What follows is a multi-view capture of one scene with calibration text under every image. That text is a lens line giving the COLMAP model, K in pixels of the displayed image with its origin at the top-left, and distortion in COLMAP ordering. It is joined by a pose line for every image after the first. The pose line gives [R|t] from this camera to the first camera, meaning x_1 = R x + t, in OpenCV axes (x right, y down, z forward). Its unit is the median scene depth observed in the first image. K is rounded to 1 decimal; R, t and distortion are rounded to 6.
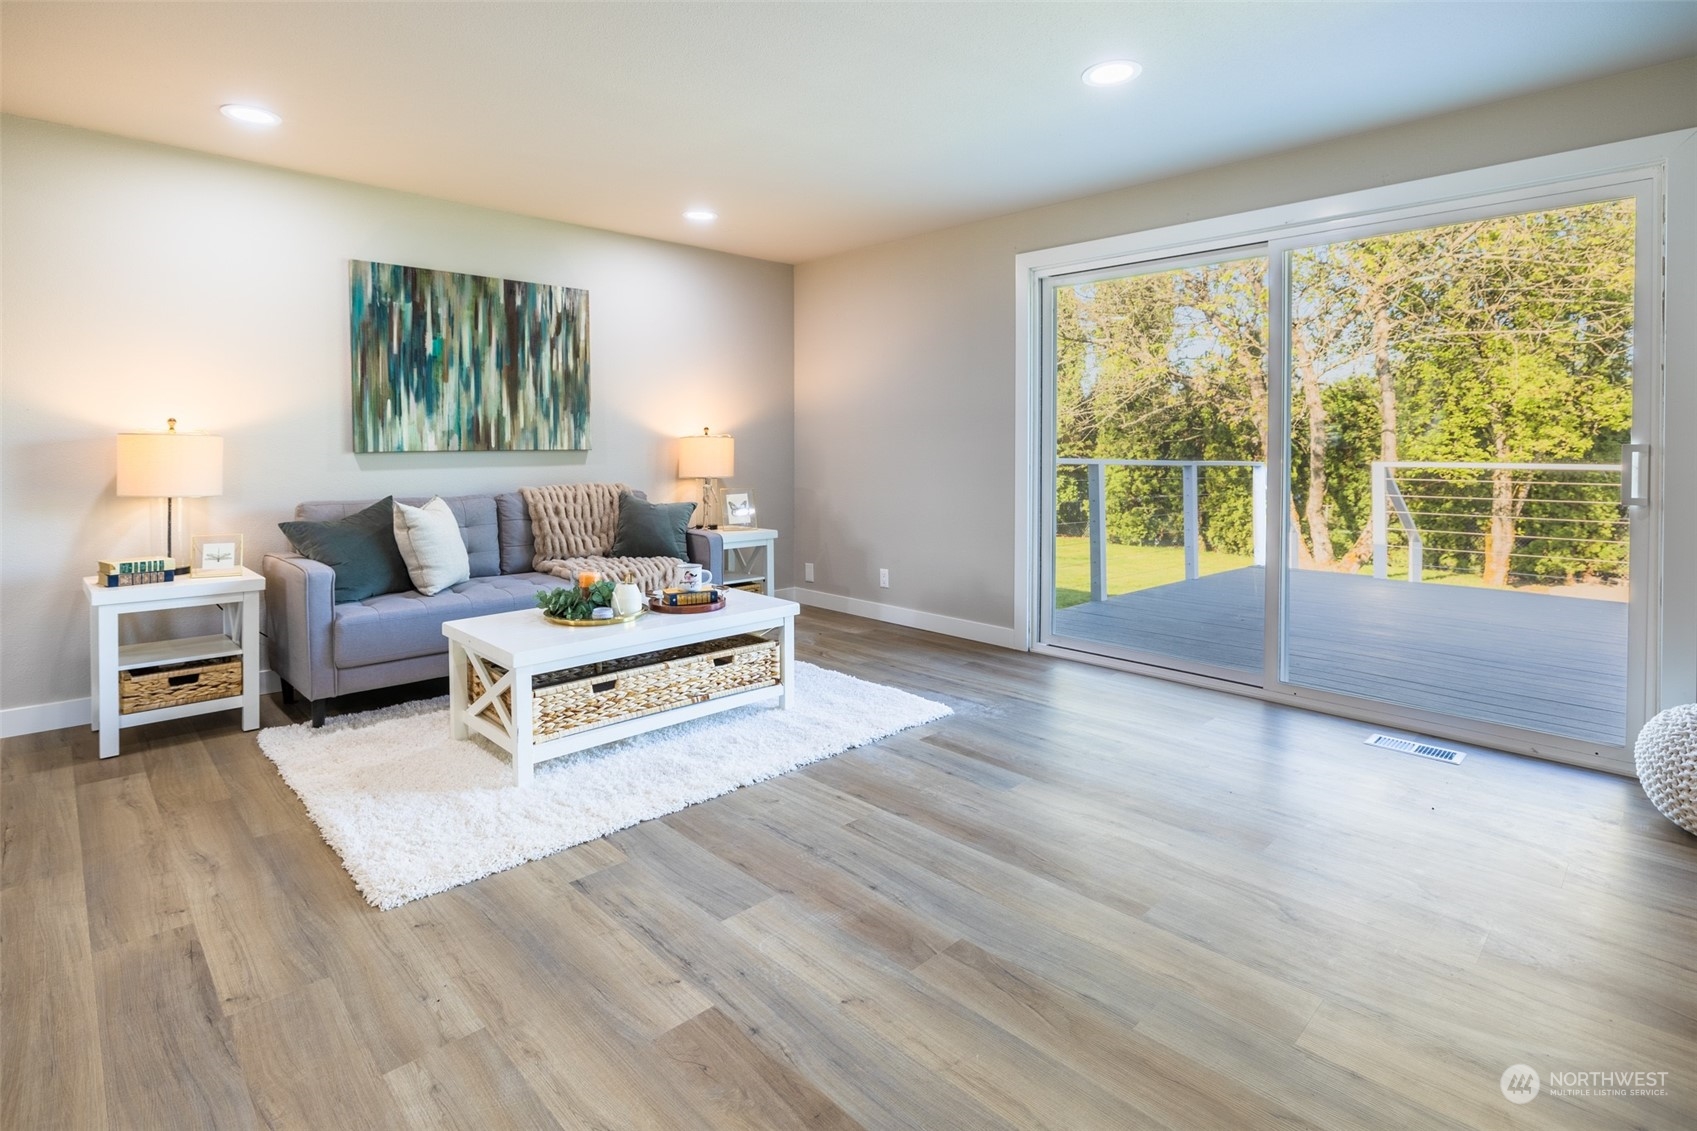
lens RADIAL K [[877.1, 0, 848.9], [0, 877.1, 456.6], [0, 0, 1]] dist [-0.002708, -0.000603]
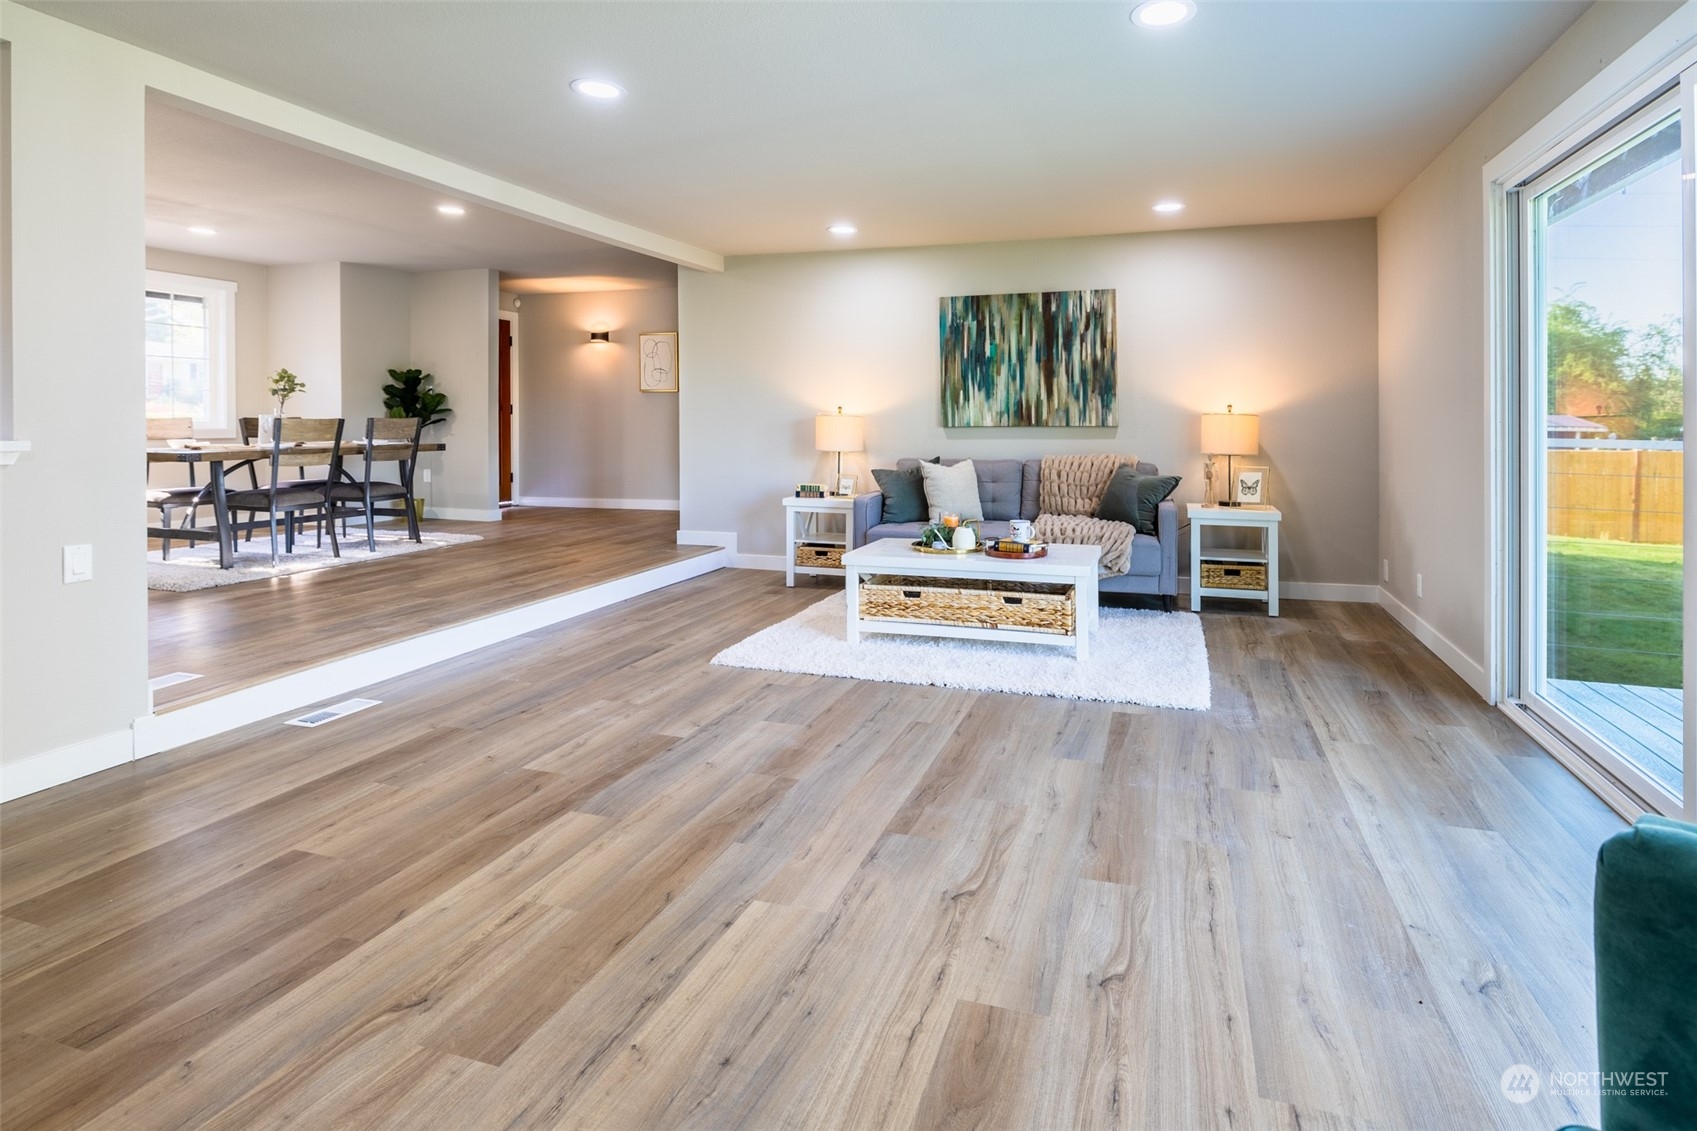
lens RADIAL K [[852.8, 0, 866.9], [0, 852.8, 425.3], [0, 0, 1]] dist [-0.005181, 0.000842]
pose [[0.451826, 0.003851, -0.892098, 0.617959], [-0.012474, 0.999920, -0.002002, -0.002717], [0.892019, 0.012032, 0.451838, 0.217853]]
